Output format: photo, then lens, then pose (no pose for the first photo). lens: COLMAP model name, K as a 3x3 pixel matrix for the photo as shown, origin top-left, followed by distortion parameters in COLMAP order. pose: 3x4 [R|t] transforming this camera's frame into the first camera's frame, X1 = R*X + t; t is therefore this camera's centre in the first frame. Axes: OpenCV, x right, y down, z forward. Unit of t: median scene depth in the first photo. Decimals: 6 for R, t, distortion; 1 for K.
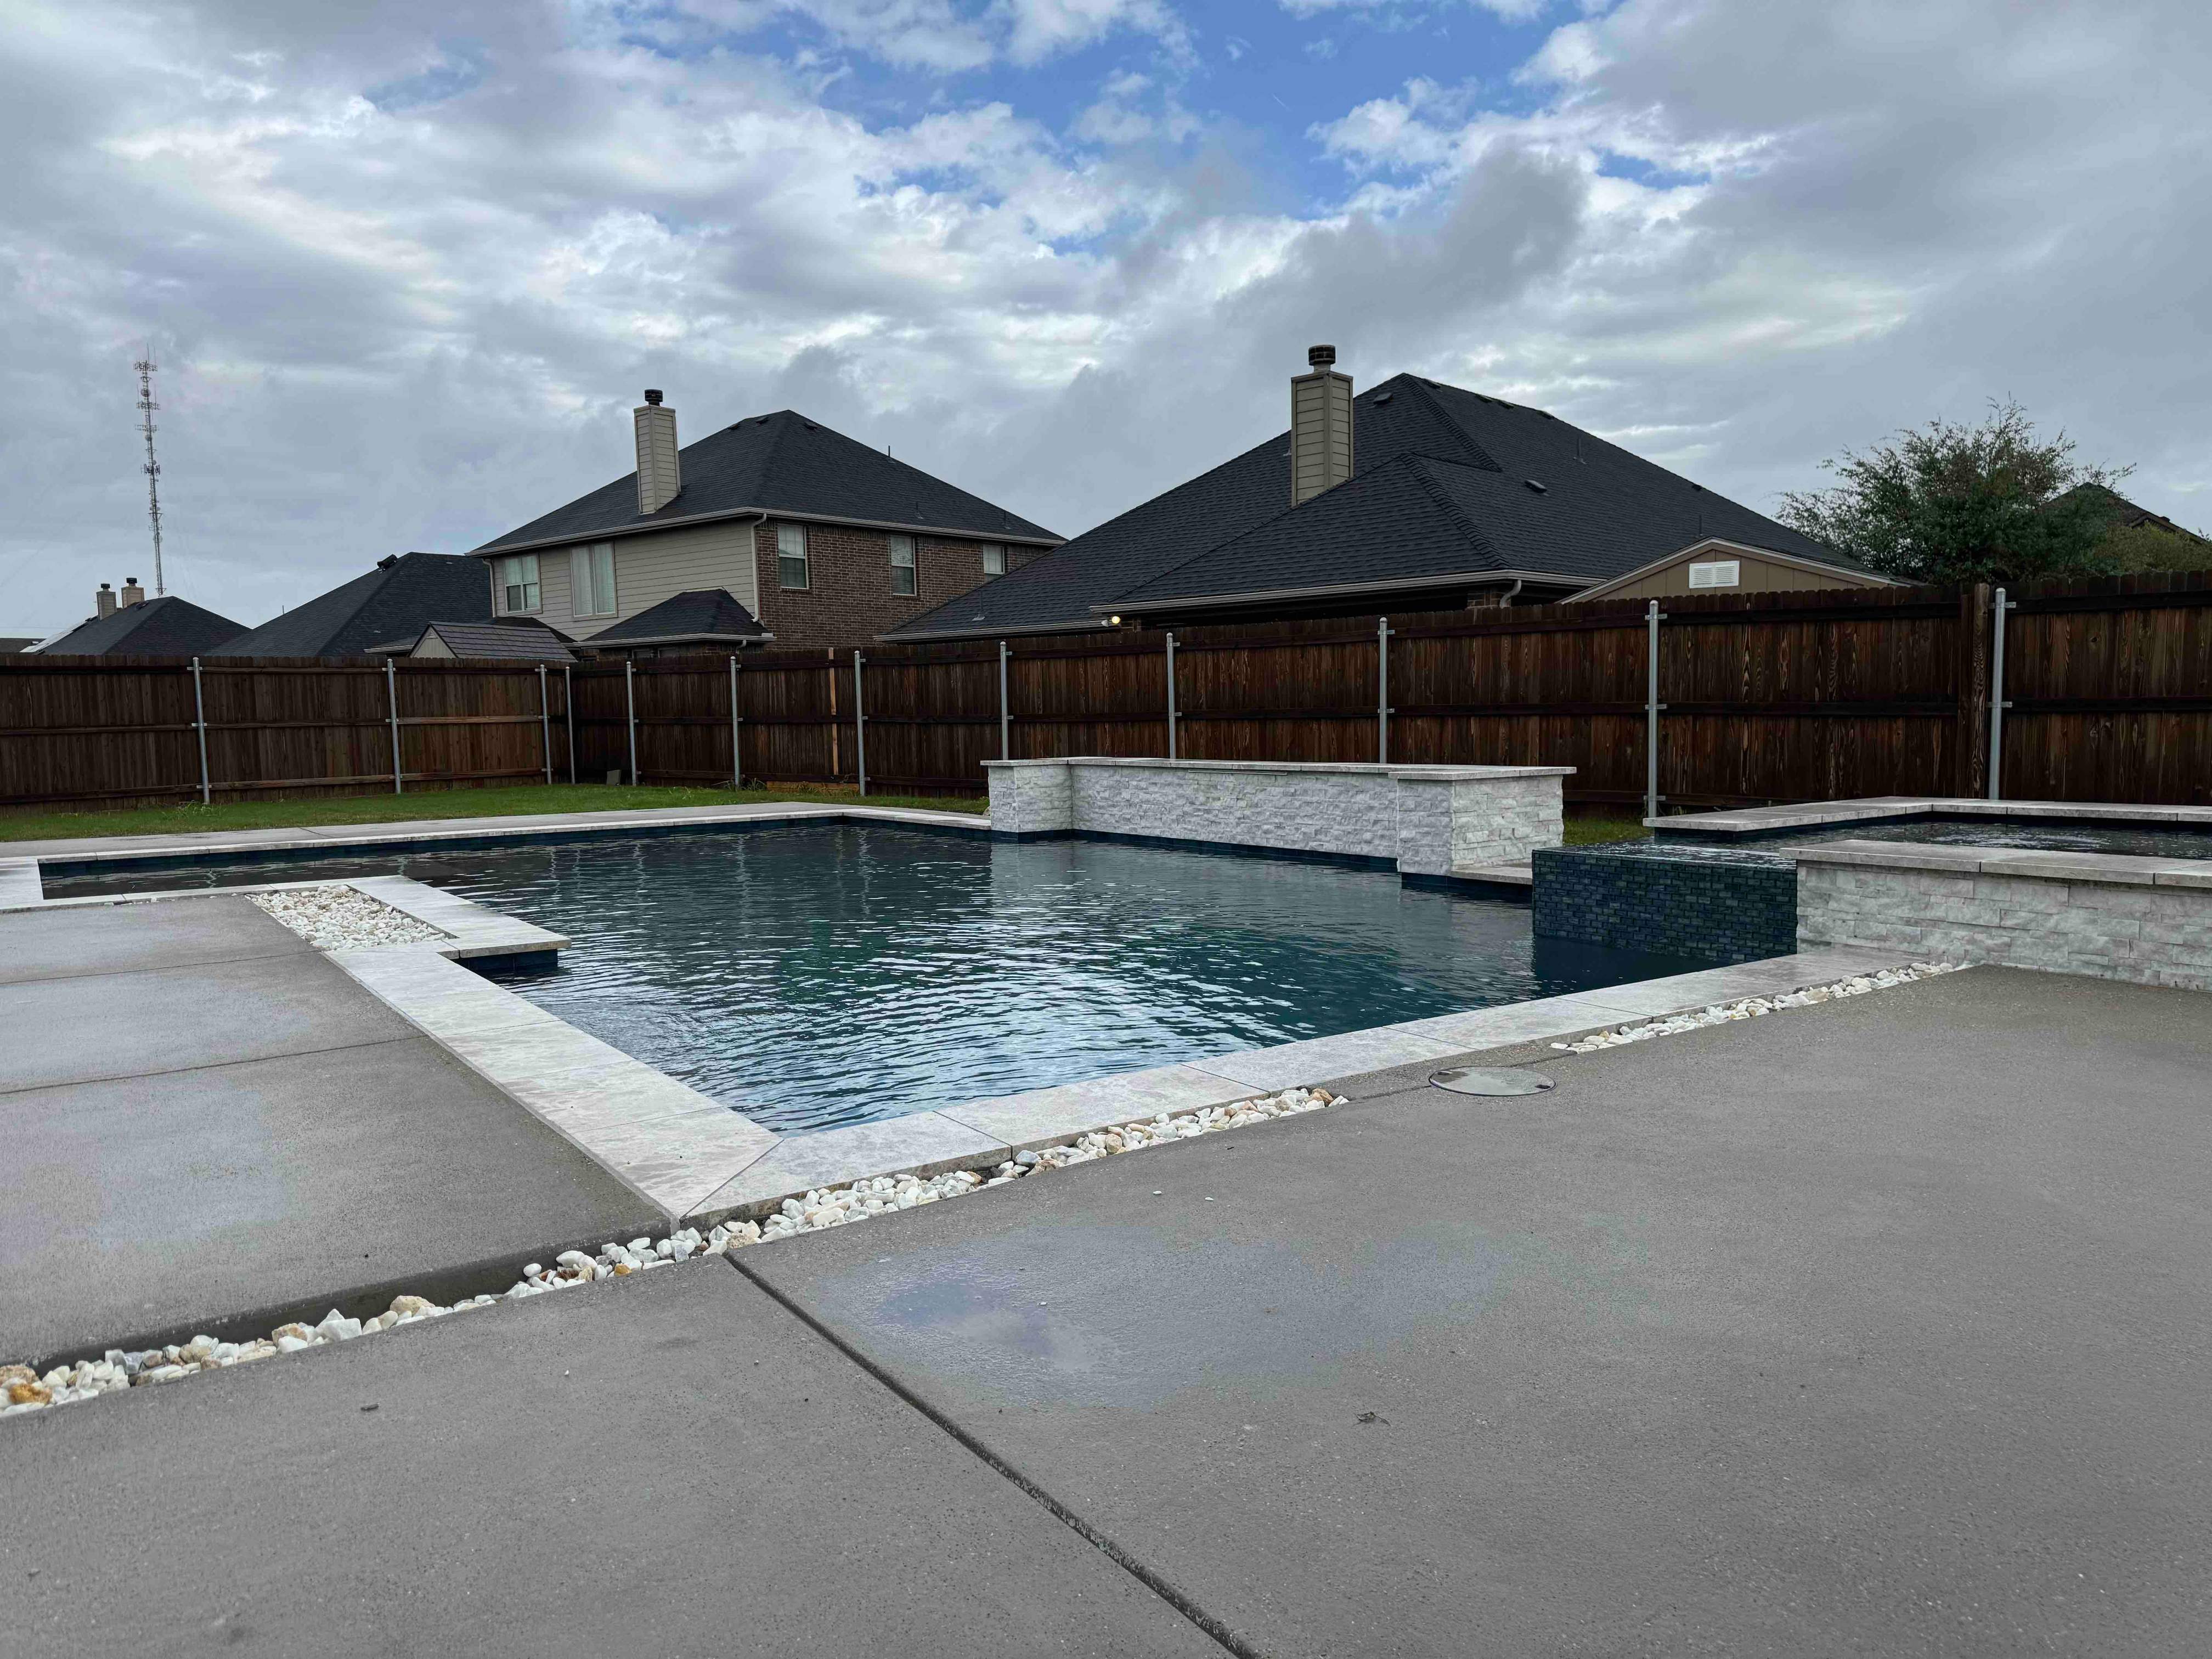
lens RADIAL K [[1547.9, 0, 1102.1], [0, 1547.9, 849.4], [0, 0, 1]] dist [0.057053, -0.055848]
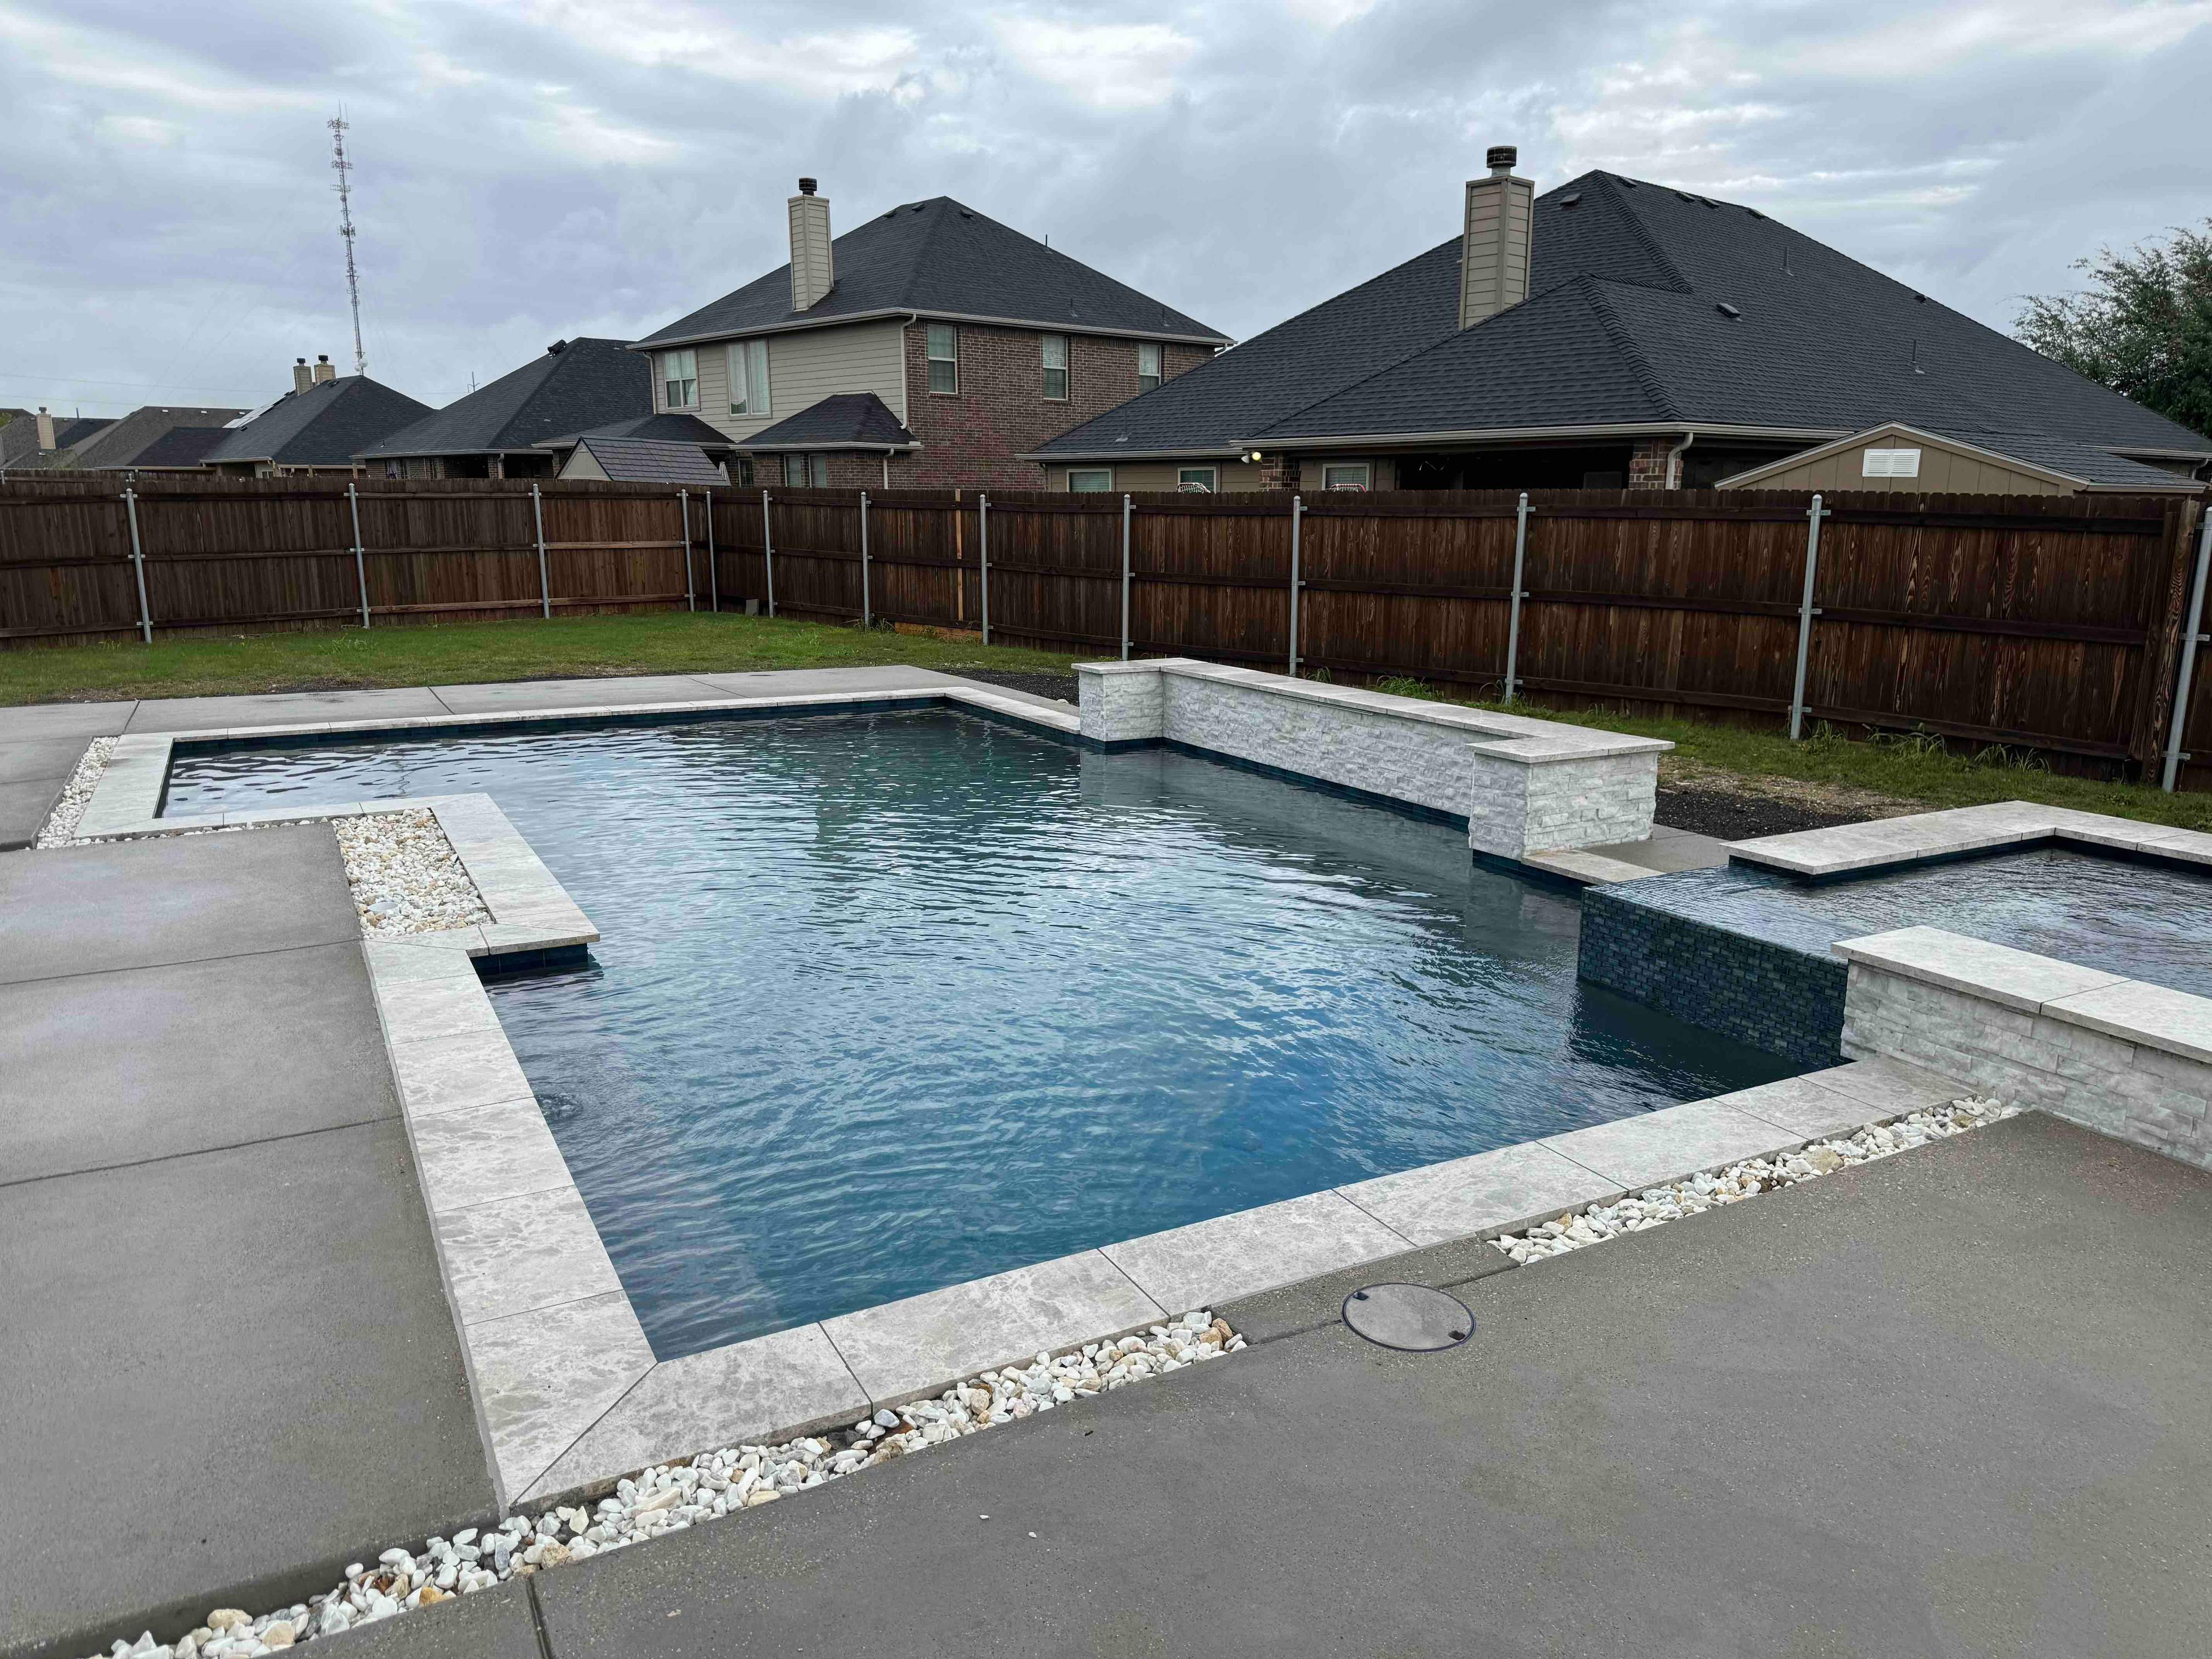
lens RADIAL K [[1547.9, 0, 1093.5], [0, 1547.9, 843.8], [0, 0, 1]] dist [0.057053, -0.055848]
pose [[0.993294, 0.046361, -0.105918, 0.025969], [-0.031817, 0.990322, 0.135093, -0.045662], [0.111156, -0.130818, 0.985155, 0.013613]]
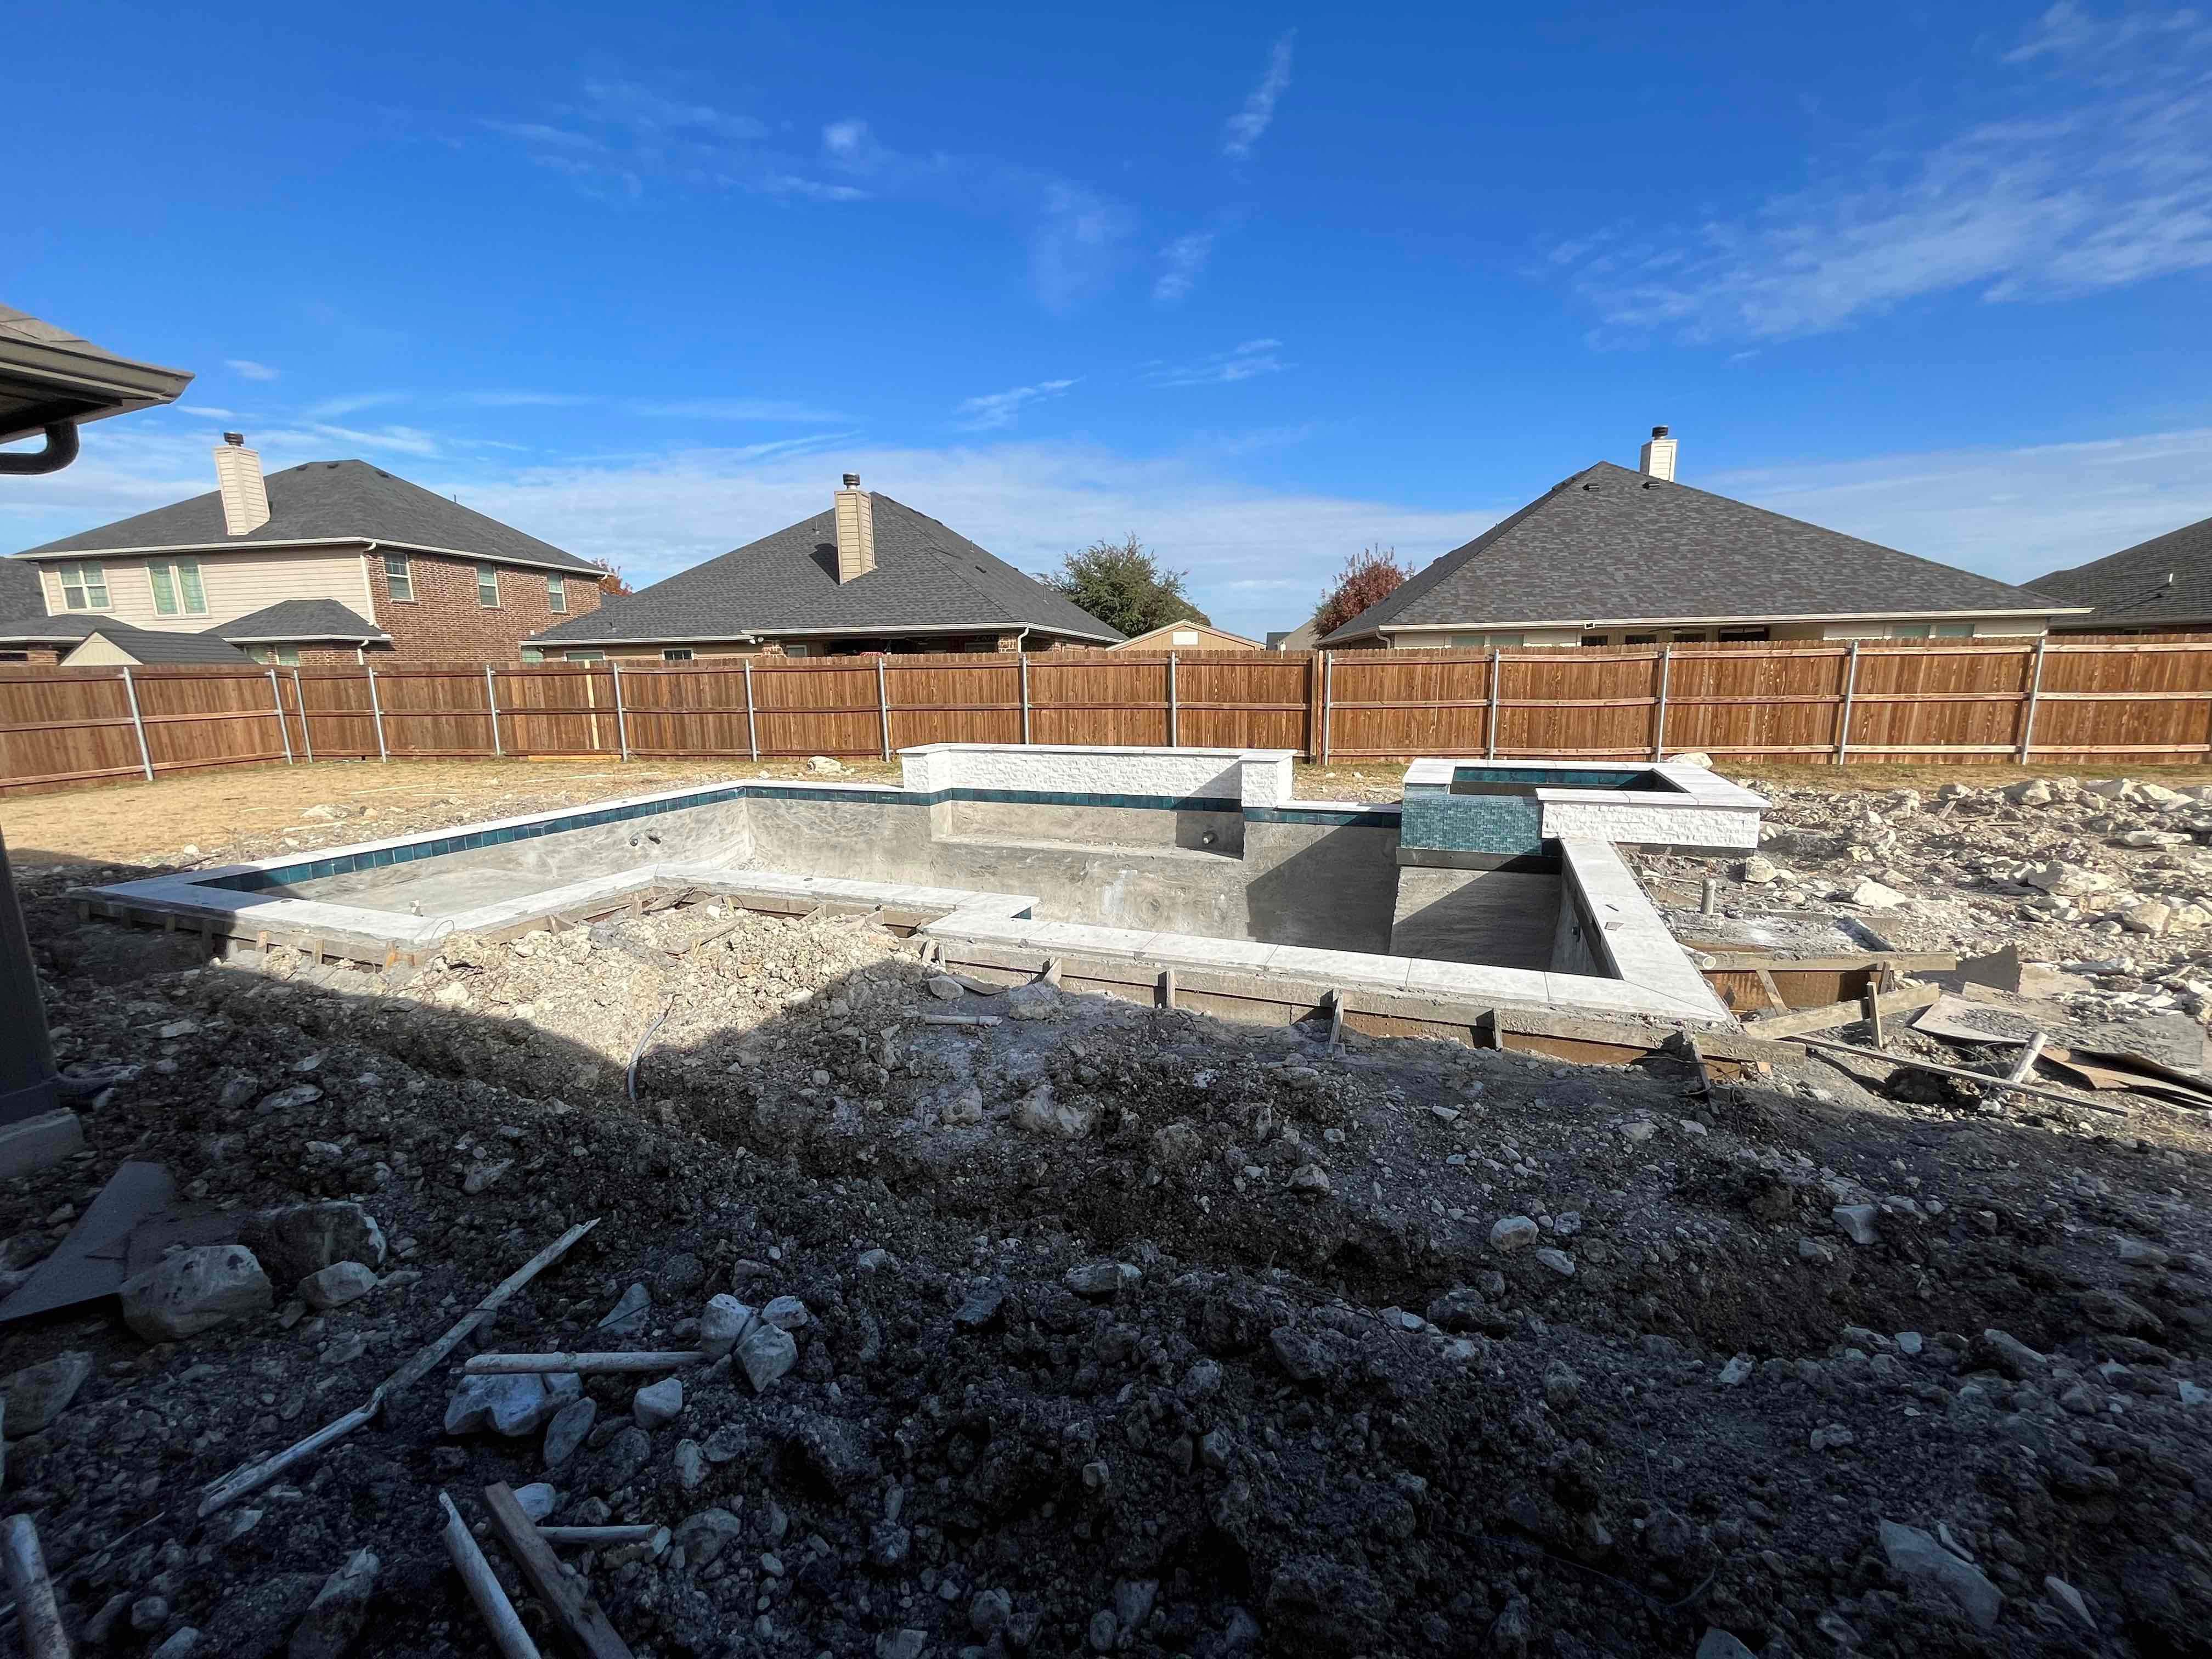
lens RADIAL K [[892.7, 0, 1116.4], [0, 892.7, 817.0], [0, 0, 1]] dist [-0.012535, -0.000111]
pose [[0.833764, -0.086911, 0.545238, -0.240356], [0.049987, 0.995360, 0.082221, -0.031640], [-0.549854, -0.041298, 0.834239, 0.049643]]
